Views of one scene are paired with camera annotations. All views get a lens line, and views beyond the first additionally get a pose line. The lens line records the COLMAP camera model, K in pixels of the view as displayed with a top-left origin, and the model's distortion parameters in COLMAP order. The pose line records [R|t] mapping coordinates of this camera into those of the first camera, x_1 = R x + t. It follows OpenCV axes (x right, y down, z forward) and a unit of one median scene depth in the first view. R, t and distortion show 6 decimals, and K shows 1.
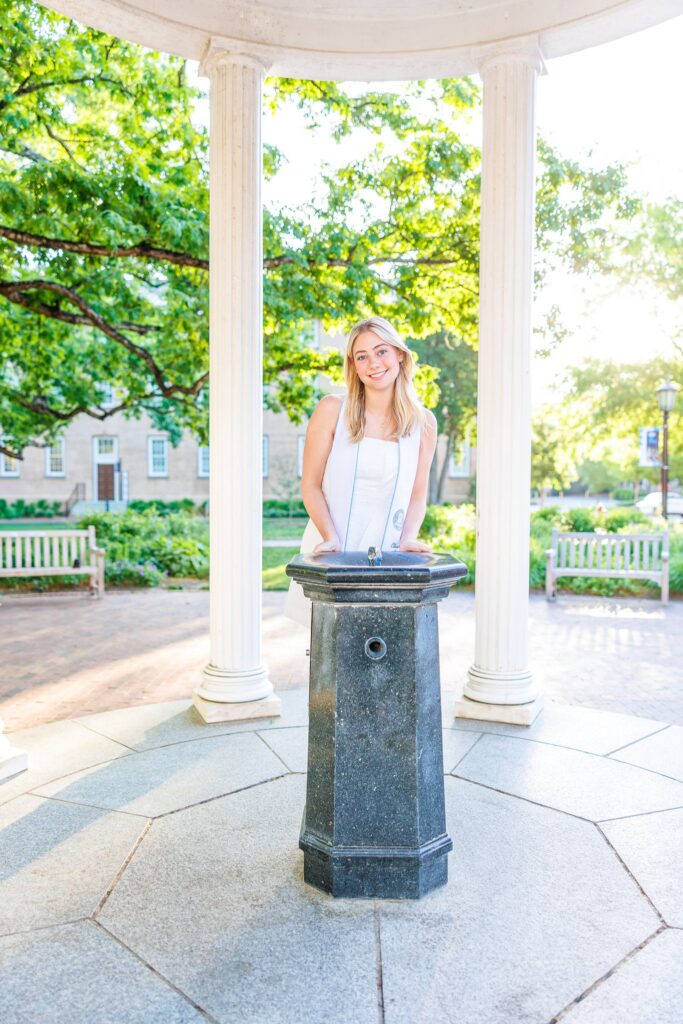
lens RADIAL K [[802.3, 0, 341.5], [0, 802.3, 512.0], [0, 0, 1]] dist [0.002590, 0.002709]
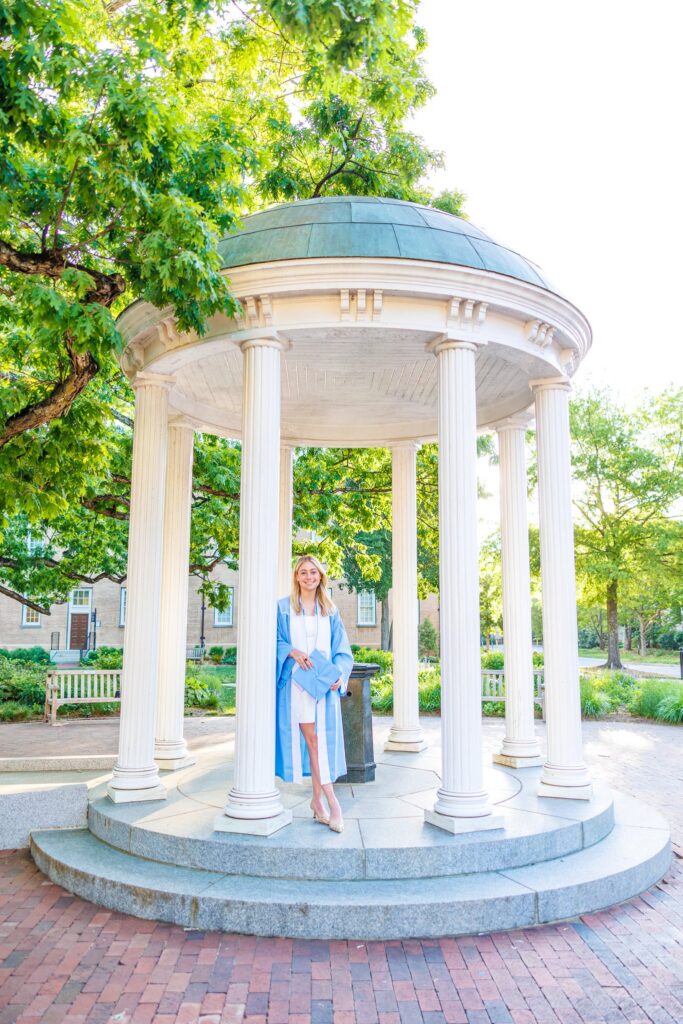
lens RADIAL K [[801.8, 0, 337.4], [0, 801.8, 513.7], [0, 0, 1]] dist [0.004755, 0.003897]
pose [[0.998722, 0.004306, 0.050354, -0.032953], [0.004814, 0.983727, -0.179604, 0.009976], [-0.050308, 0.179617, 0.982449, -0.437868]]
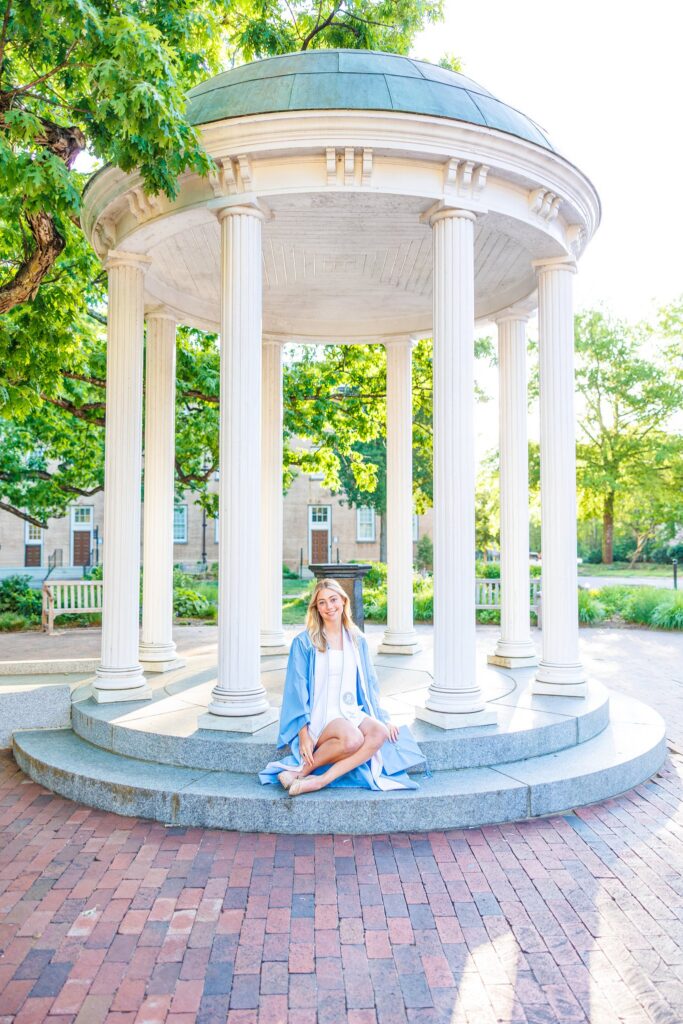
lens RADIAL K [[792.7, 0, 346.7], [0, 792.7, 514.4], [0, 0, 1]] dist [0.005791, 0.007922]
pose [[0.998123, -0.004913, 0.061036, -0.022953], [0.009722, 0.996848, -0.078738, 0.023559], [-0.060456, 0.079184, 0.995025, -0.399837]]
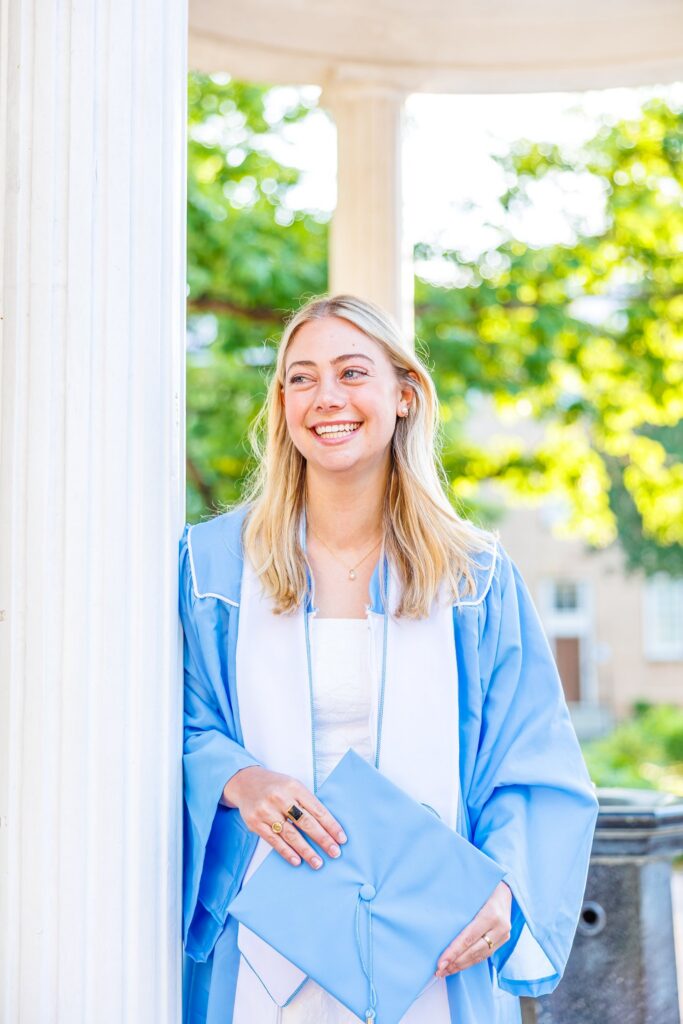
lens RADIAL K [[1573.4, 0, 341.5], [0, 1573.4, 512.0], [0, 0, 1]] dist [-0.044219, 0.073050]
pose [[0.992998, -0.023598, -0.115753, -0.001999], [0.007824, 0.990832, -0.134876, -0.002839], [0.117875, 0.133026, 0.984078, -0.116918]]
